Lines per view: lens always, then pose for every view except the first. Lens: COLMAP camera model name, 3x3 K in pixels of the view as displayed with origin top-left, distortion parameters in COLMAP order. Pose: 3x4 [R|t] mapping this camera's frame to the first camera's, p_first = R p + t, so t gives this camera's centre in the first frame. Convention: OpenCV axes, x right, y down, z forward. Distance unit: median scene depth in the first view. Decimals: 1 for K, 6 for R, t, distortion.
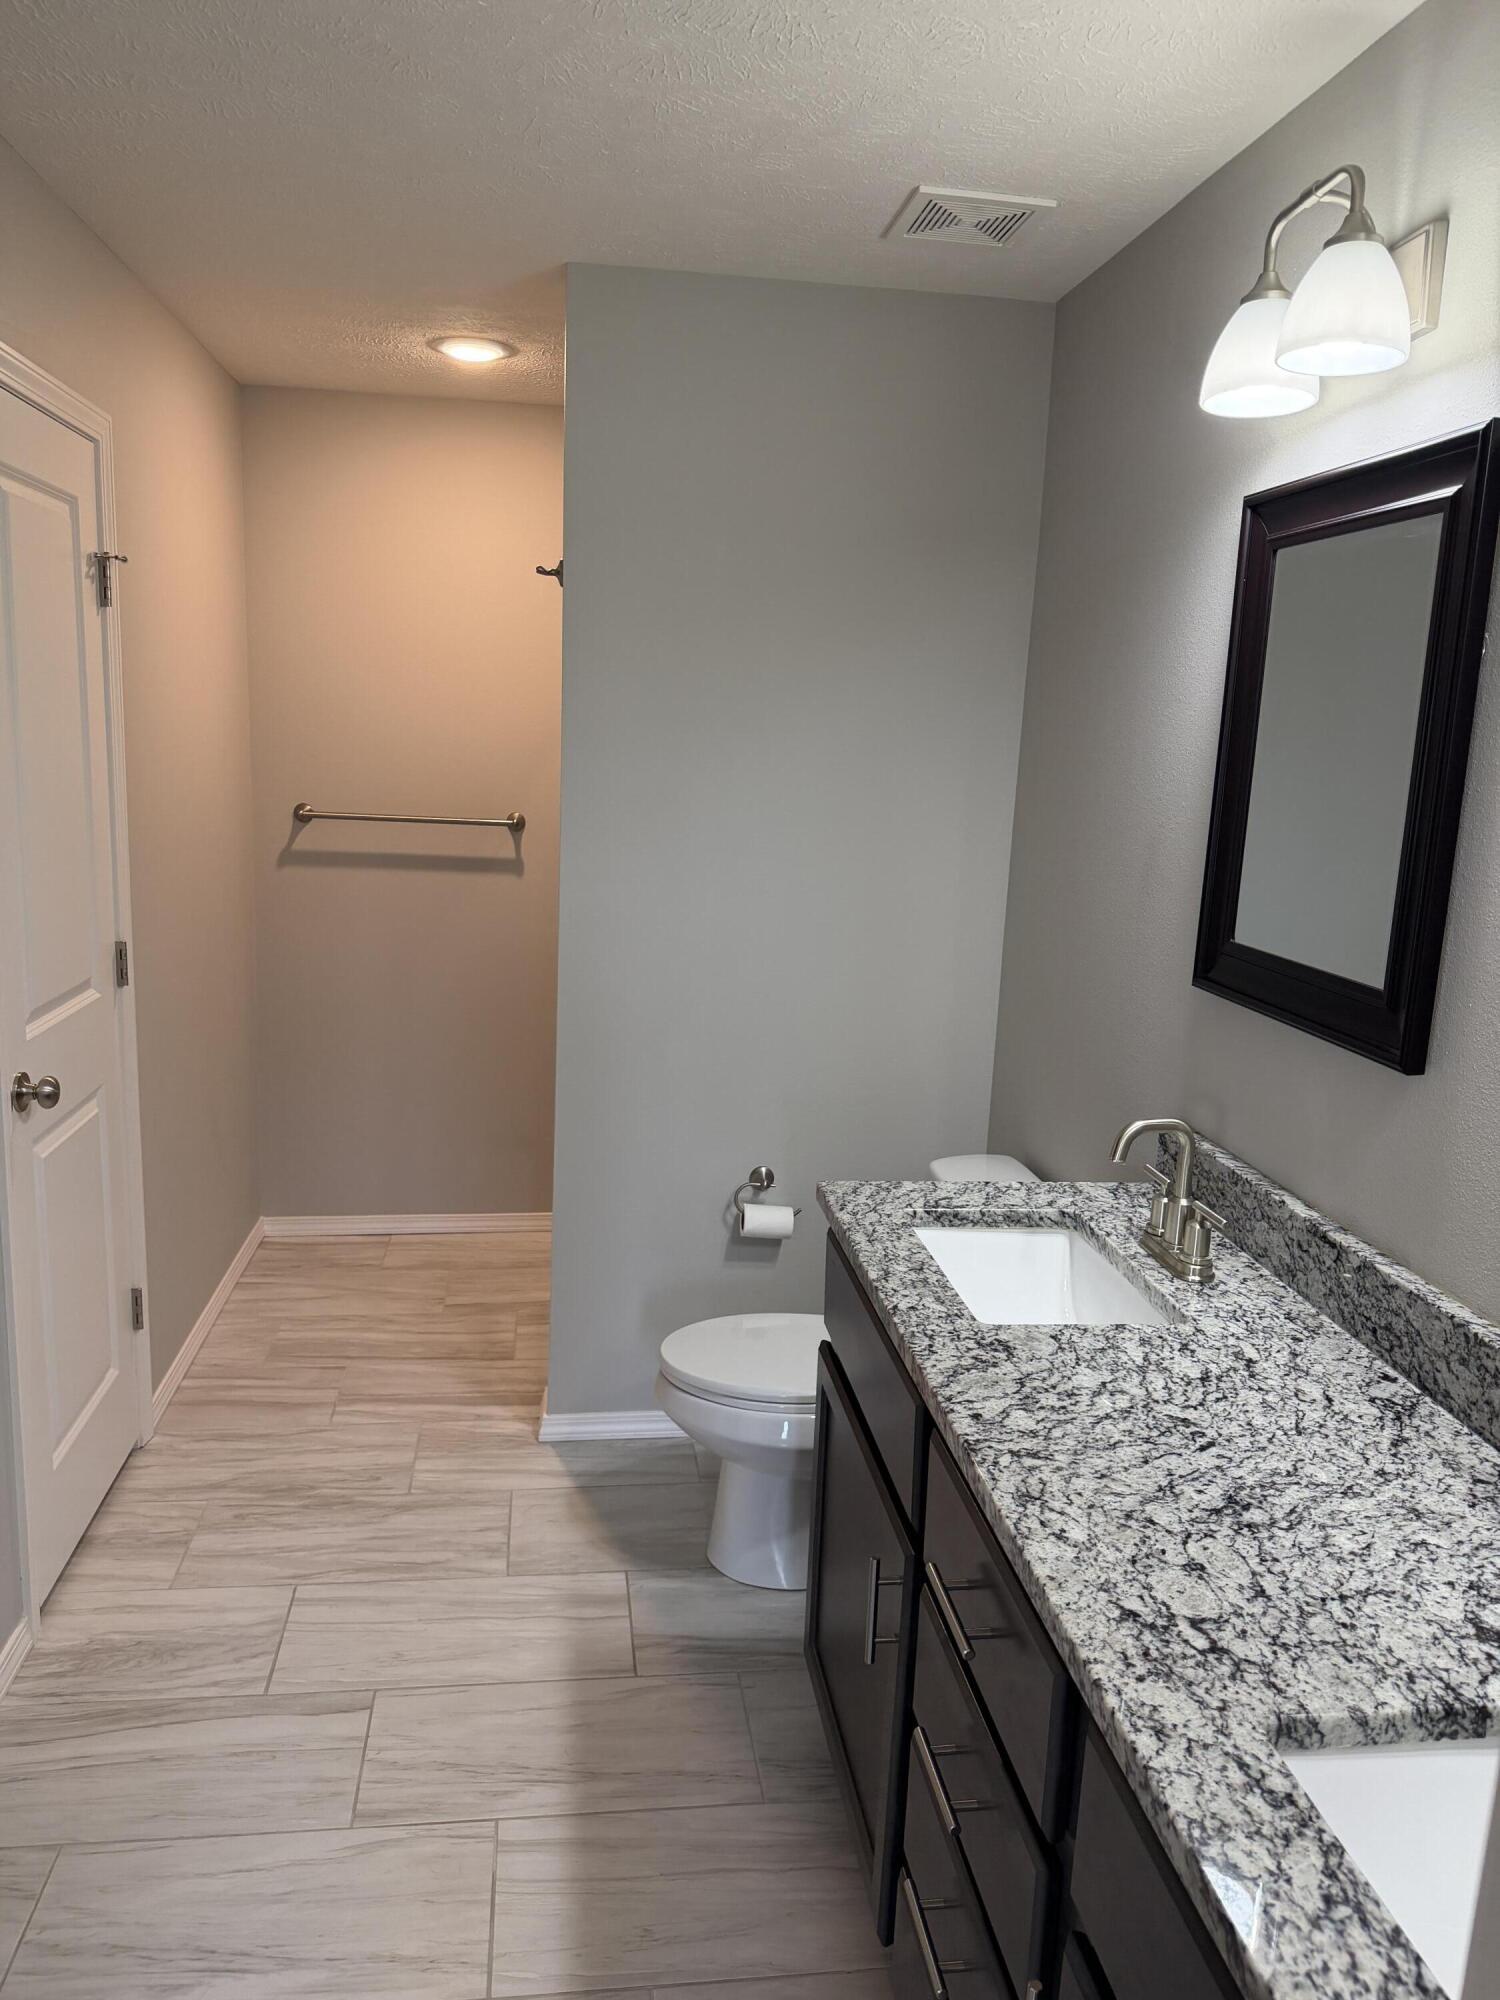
lens RADIAL K [[1403.0, 0, 742.9], [0, 1403.0, 1004.2], [0, 0, 1]] dist [0.099749, -0.195433]
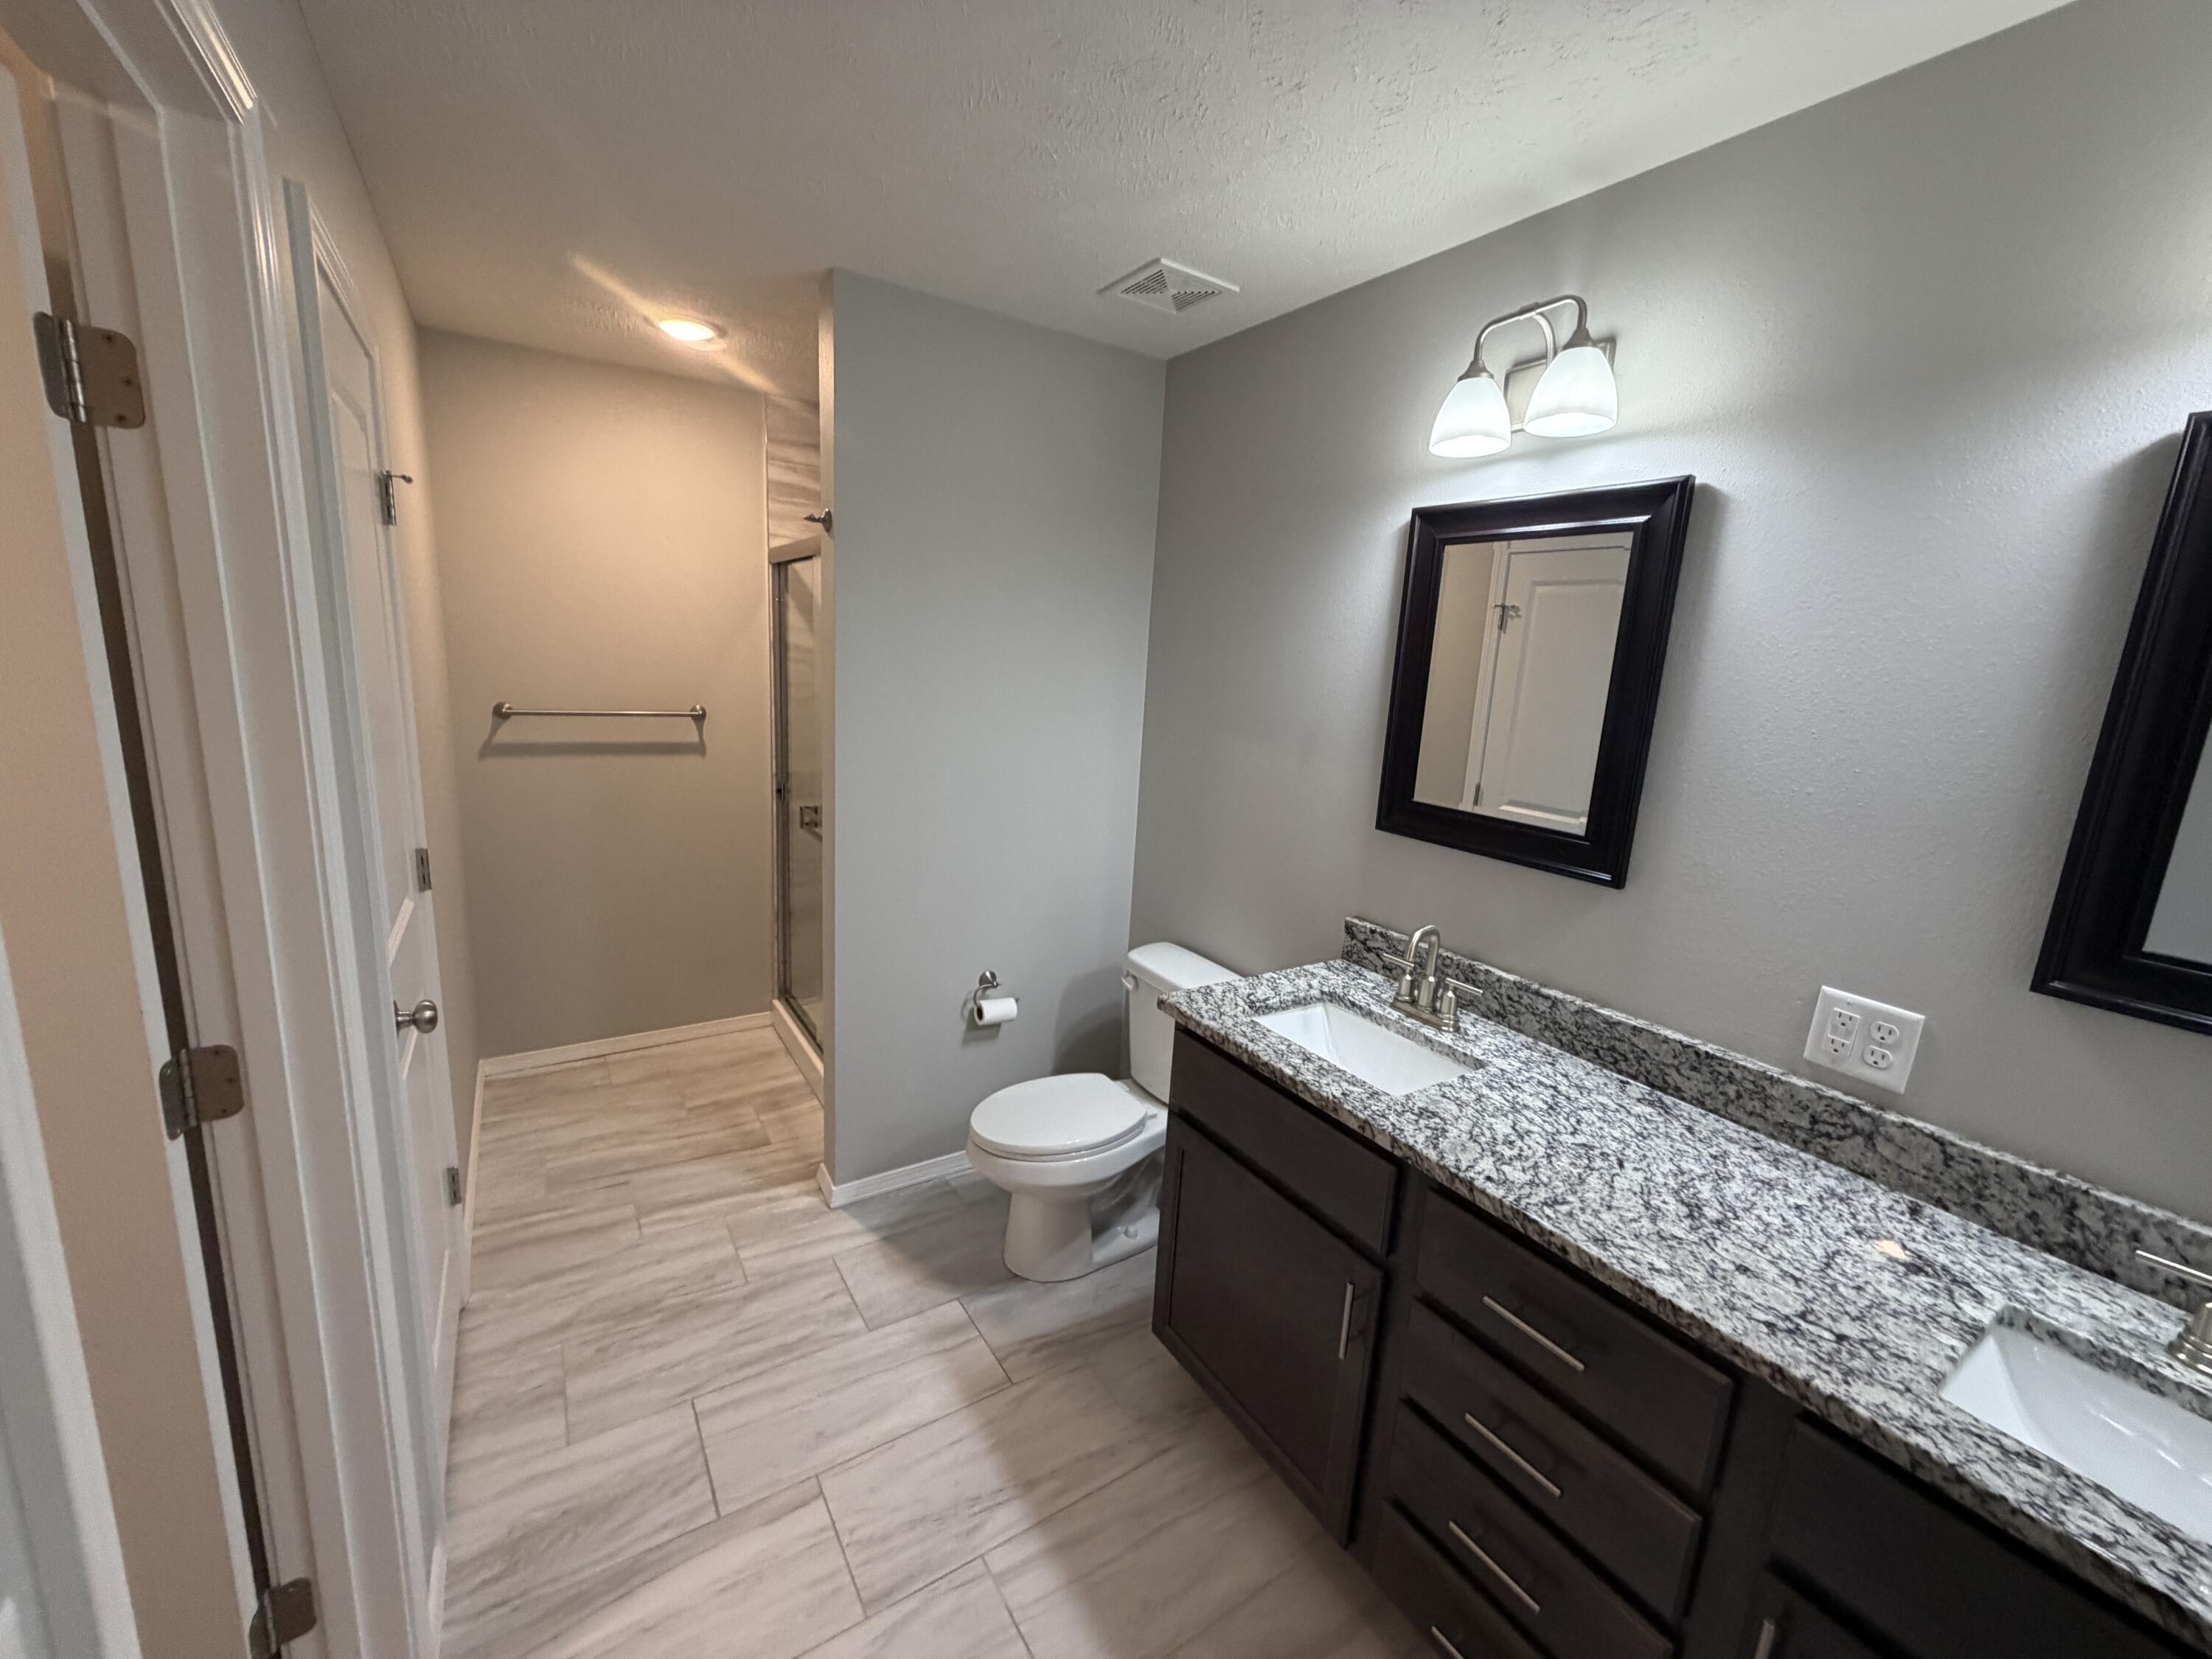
lens RADIAL K [[886.0, 0, 1106.1], [0, 886.0, 826.1], [0, 0, 1]] dist [-0.000128, 0.000122]
pose [[0.902978, -0.073749, 0.423310, -0.315382], [0.064071, 0.997257, 0.037069, -0.064575], [-0.424882, -0.006350, 0.905226, 0.239984]]
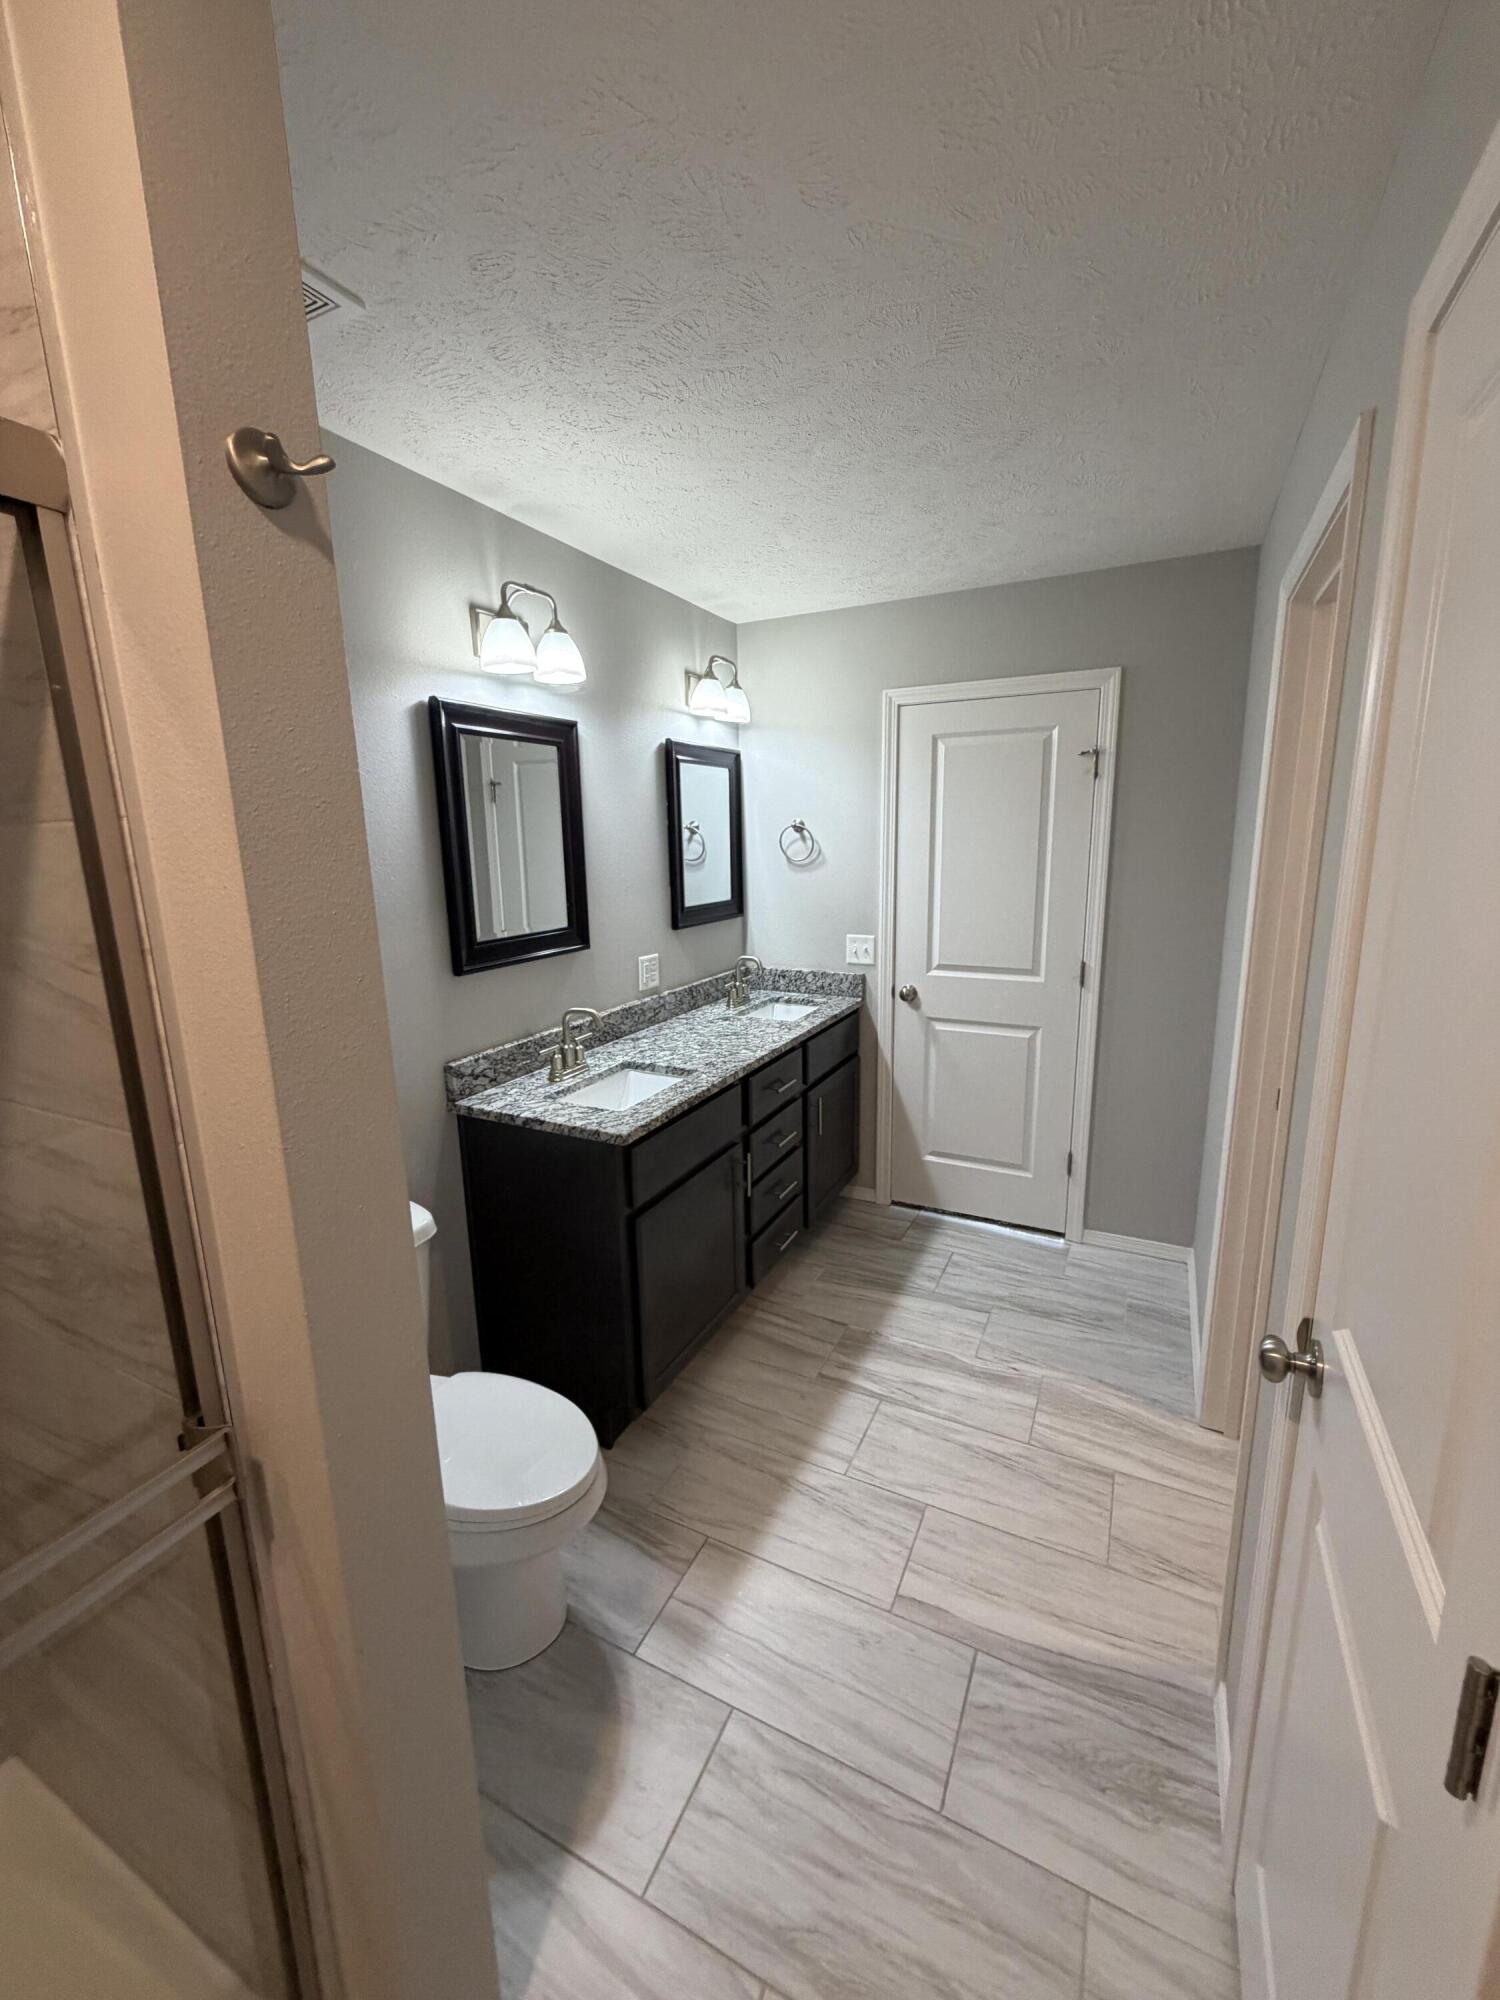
lens RADIAL K [[801.1, 0, 747.8], [0, 801.1, 992.2], [0, 0, 1]] dist [-0.000128, 0.000122]
pose [[-0.826065, -0.134054, 0.547399, -0.472205], [0.094088, 0.924863, 0.368478, -0.297156], [-0.555665, 0.355890, -0.751384, 1.415486]]
